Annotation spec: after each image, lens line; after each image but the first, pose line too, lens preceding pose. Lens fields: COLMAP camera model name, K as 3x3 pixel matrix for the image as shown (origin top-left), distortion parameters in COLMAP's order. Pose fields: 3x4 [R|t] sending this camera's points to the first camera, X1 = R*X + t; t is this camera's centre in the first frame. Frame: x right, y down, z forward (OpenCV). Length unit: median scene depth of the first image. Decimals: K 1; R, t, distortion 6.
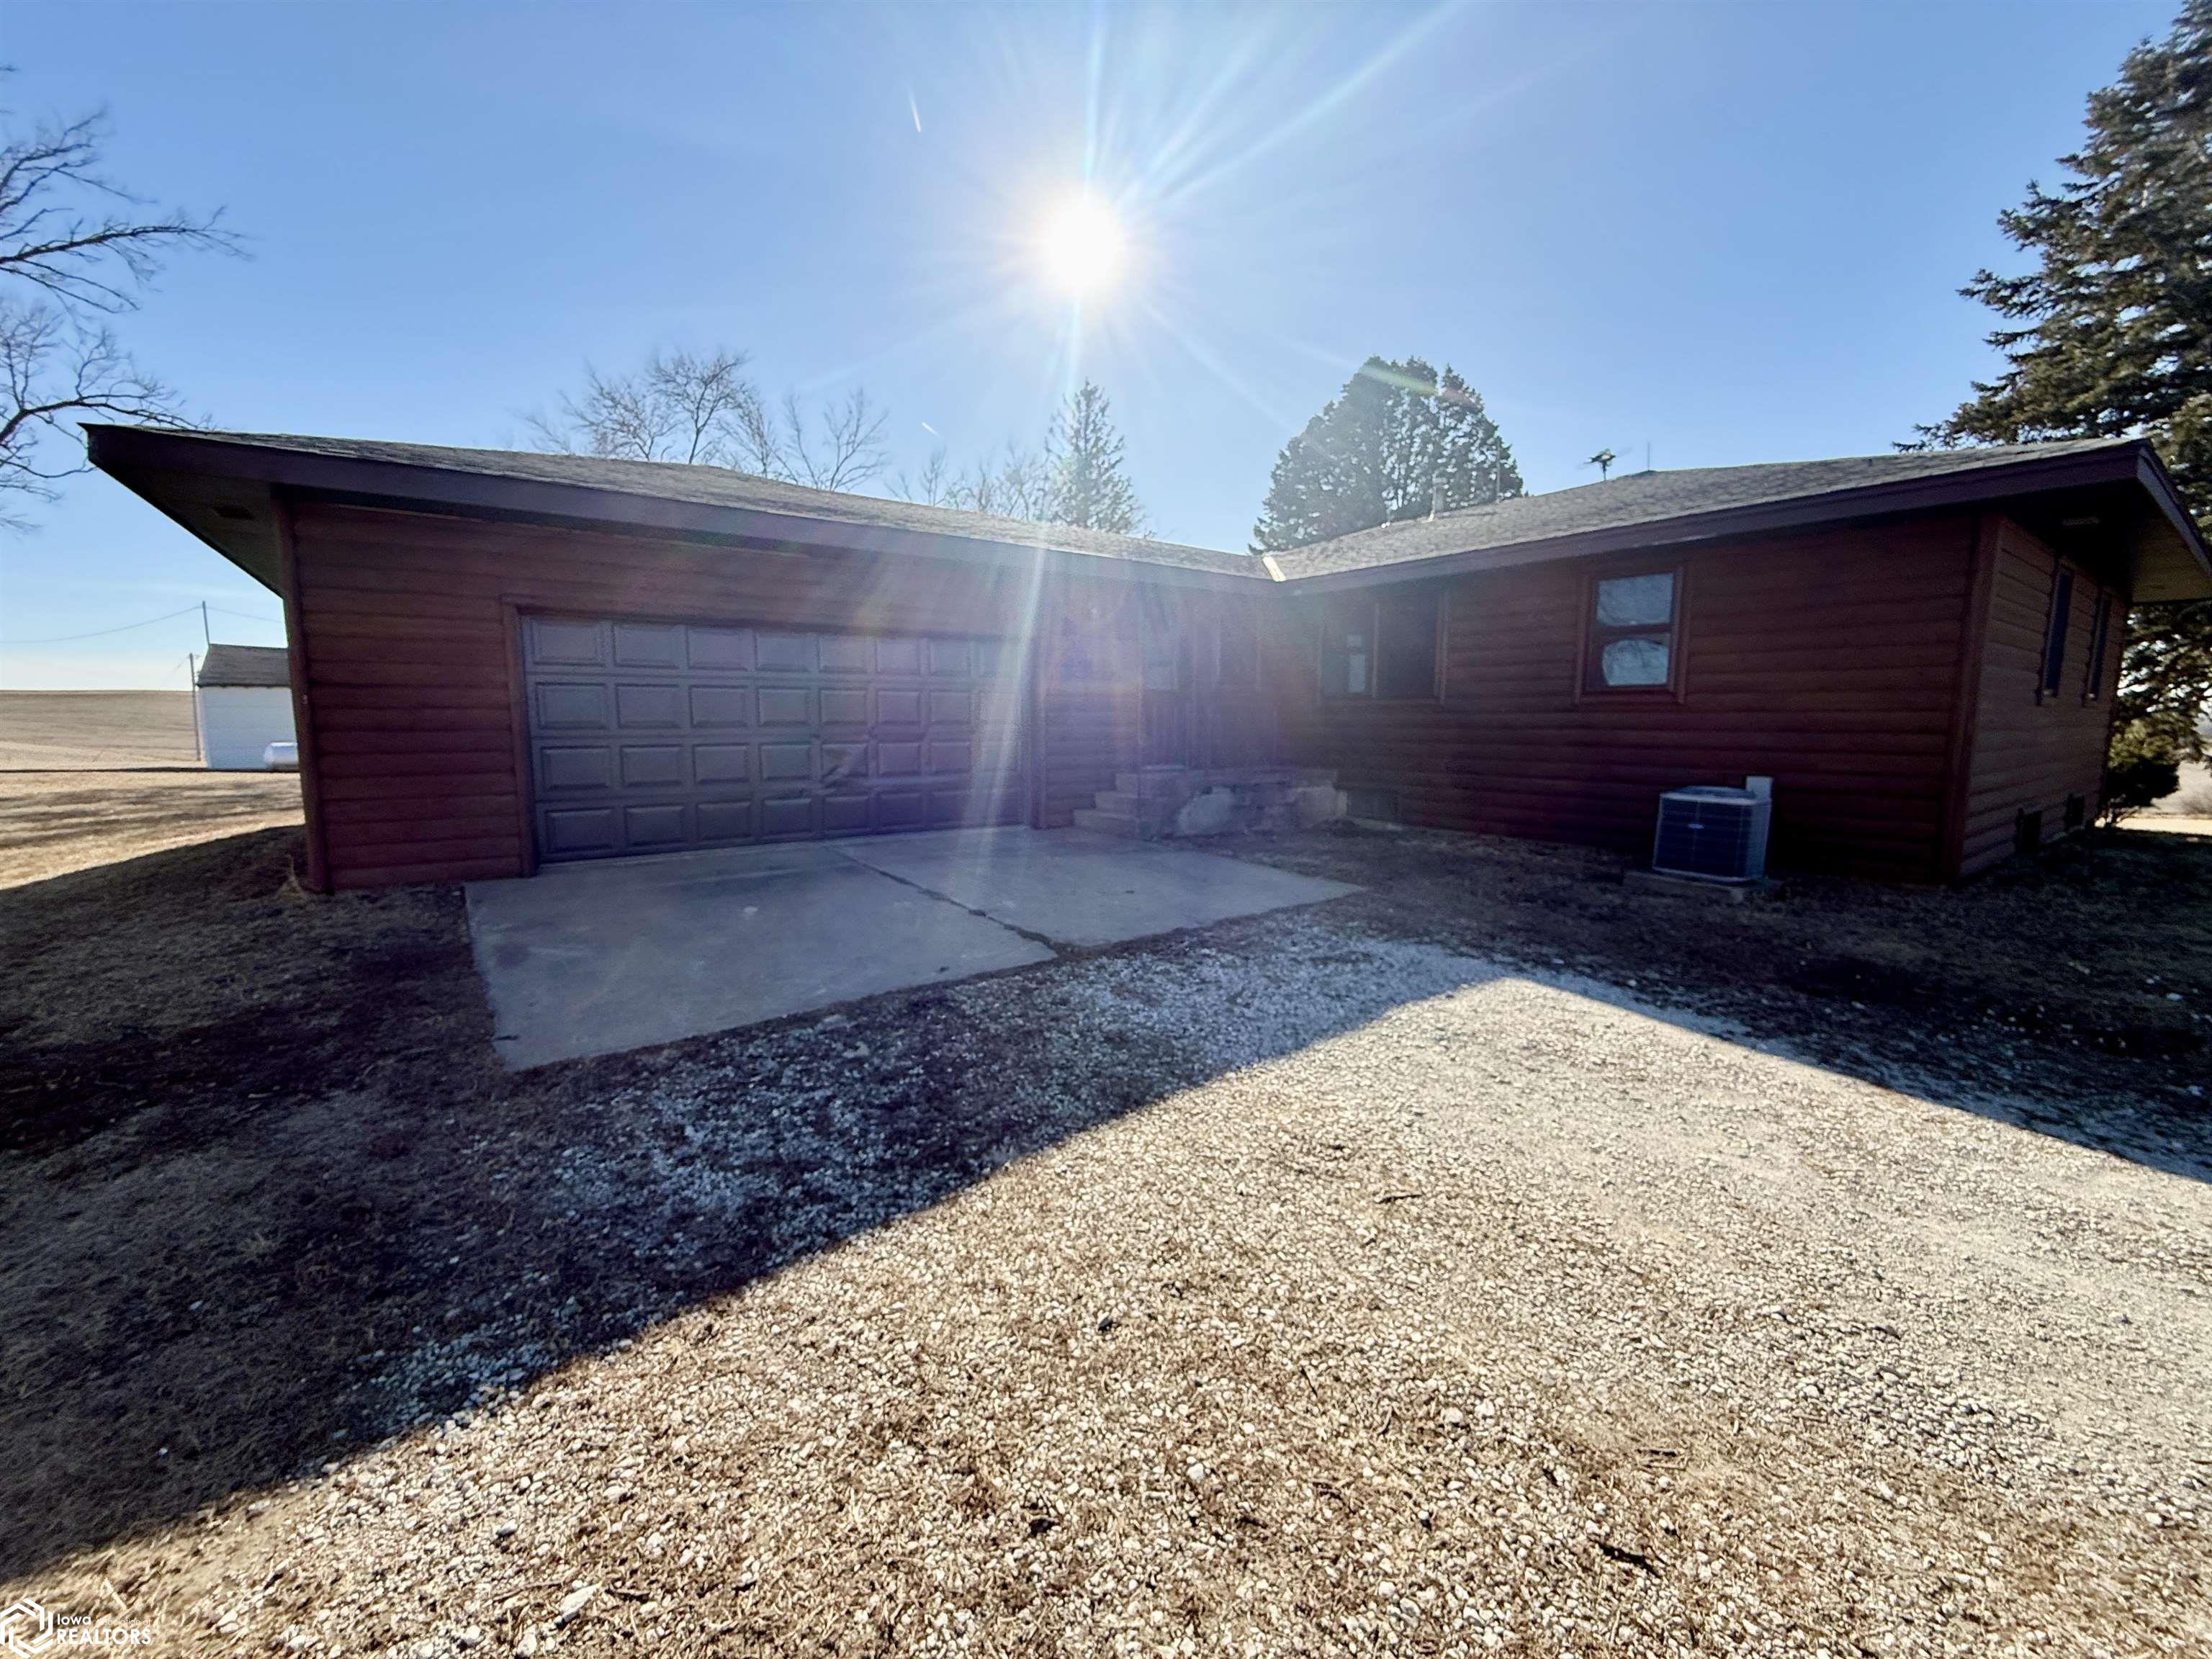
lens RADIAL K [[879.6, 0, 1098.4], [0, 879.6, 830.8], [0, 0, 1]] dist [-0.002977, -0.000251]
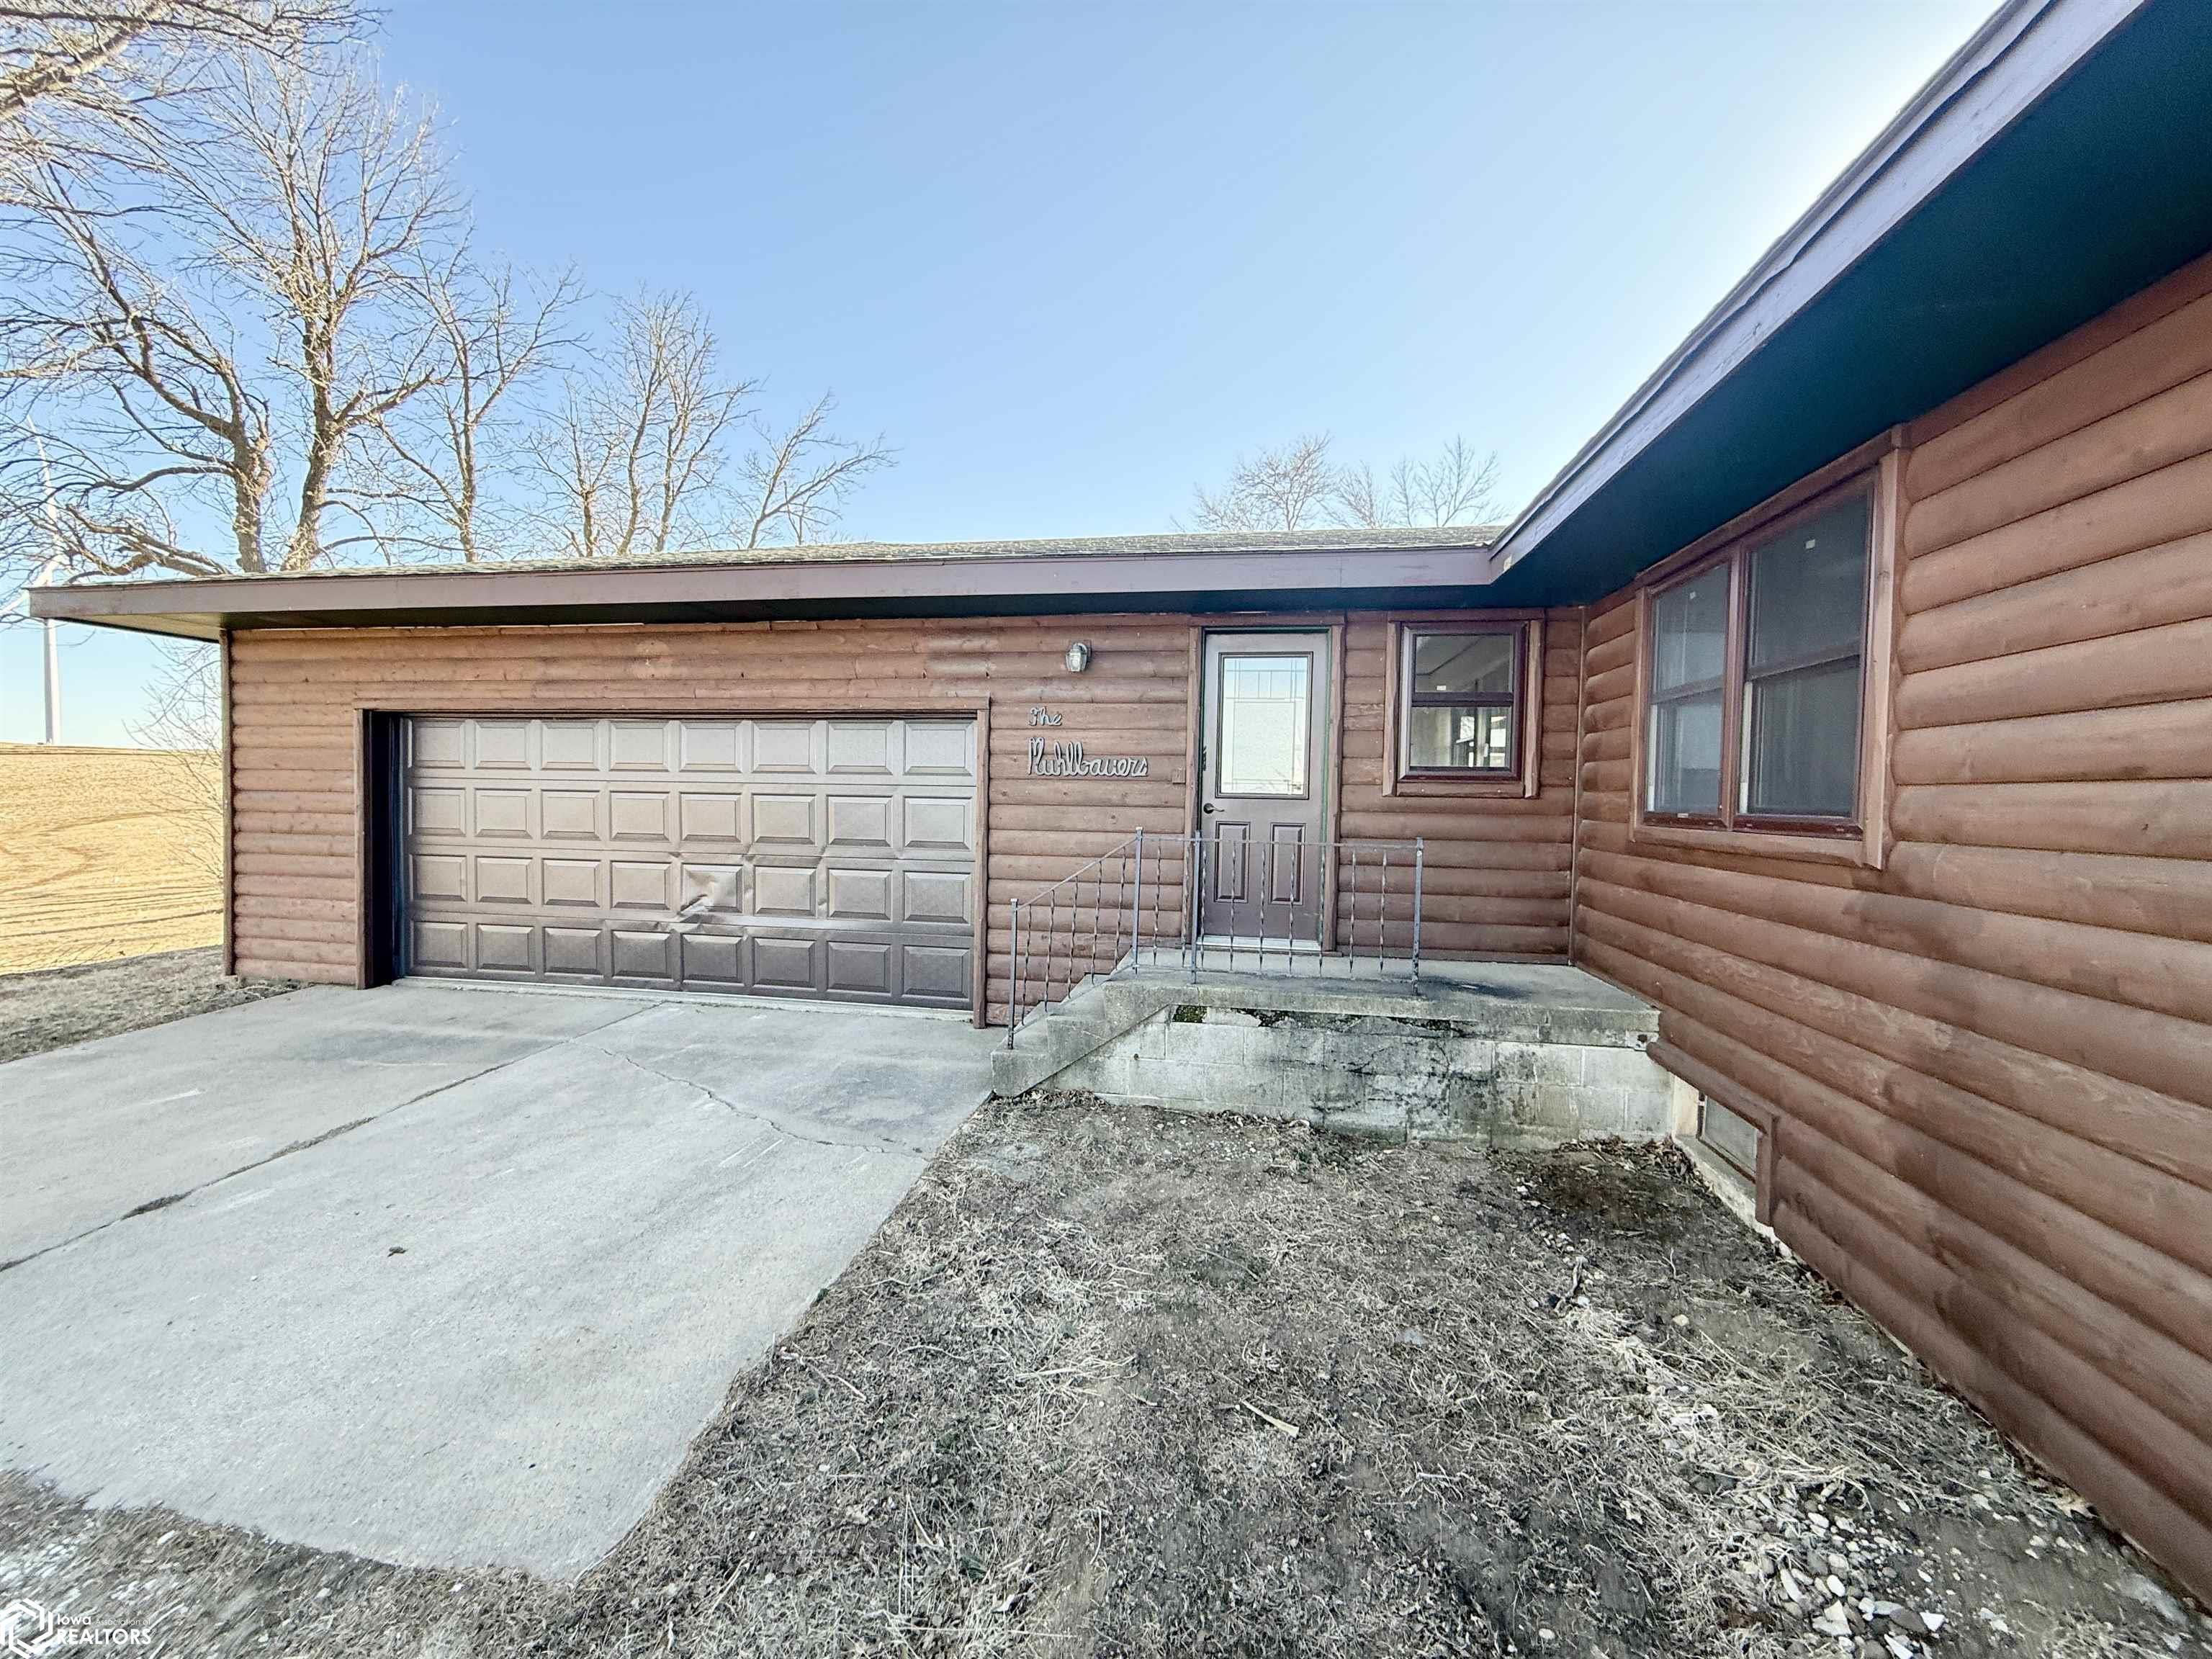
lens RADIAL K [[879.6, 0, 1098.4], [0, 879.6, 830.8], [0, 0, 1]] dist [-0.002977, -0.000251]
pose [[0.690809, 0.037305, -0.722074, 0.424416], [-0.109644, 0.992524, -0.053618, -0.112356], [0.714676, 0.116211, 0.689735, 0.651932]]
